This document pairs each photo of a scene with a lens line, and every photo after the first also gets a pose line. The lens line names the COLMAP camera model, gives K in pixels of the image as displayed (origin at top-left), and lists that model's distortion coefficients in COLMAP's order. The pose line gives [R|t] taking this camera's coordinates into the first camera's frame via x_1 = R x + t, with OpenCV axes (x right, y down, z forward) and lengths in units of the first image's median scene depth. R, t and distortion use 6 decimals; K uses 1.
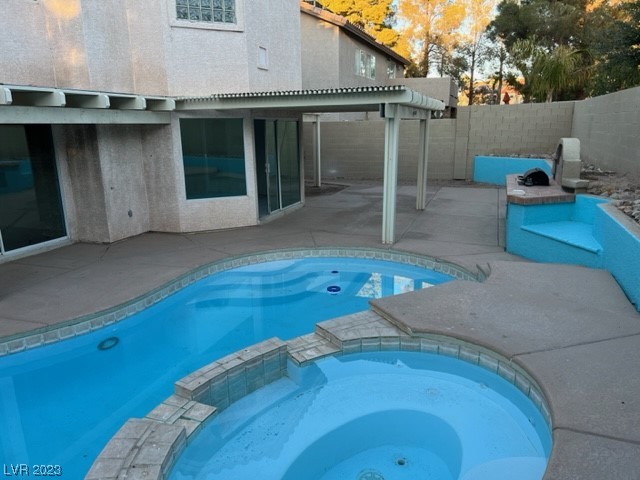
lens RADIAL K [[480.7, 0, 320.0], [0, 480.7, 240.0], [0, 0, 1]] dist [0.091879, -0.098196]
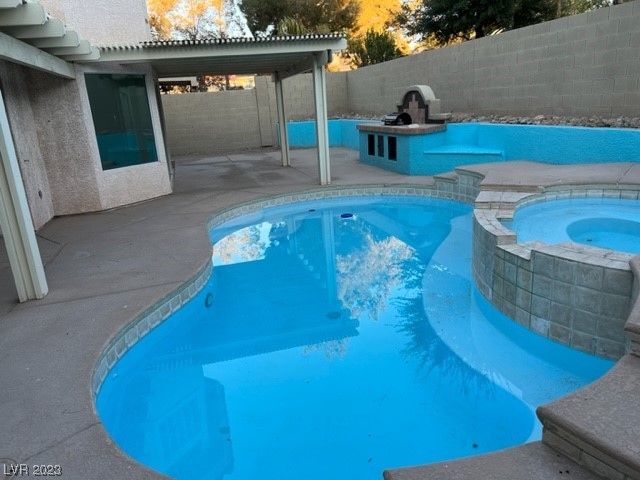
lens RADIAL K [[483.2, 0, 317.9], [0, 483.2, 242.3], [0, 0, 1]] dist [0.077726, -0.096846]
pose [[0.817020, -0.198526, 0.541356, -0.461839], [0.188470, 0.979237, 0.074666, 0.047777], [-0.544939, 0.041025, 0.837472, 0.079353]]
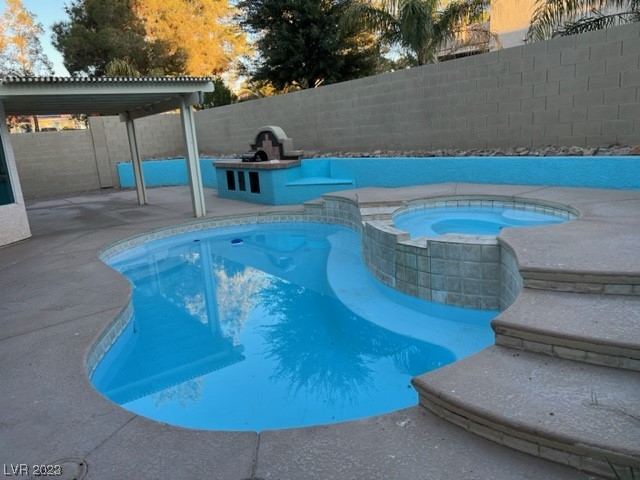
lens RADIAL K [[480.7, 0, 320.0], [0, 480.7, 240.0], [0, 0, 1]] dist [0.091879, -0.098196]
pose [[0.557565, -0.206420, 0.804060, -0.587620], [0.257251, 0.963874, 0.069060, 0.049391], [-0.789268, 0.168339, 0.590524, 0.098394]]
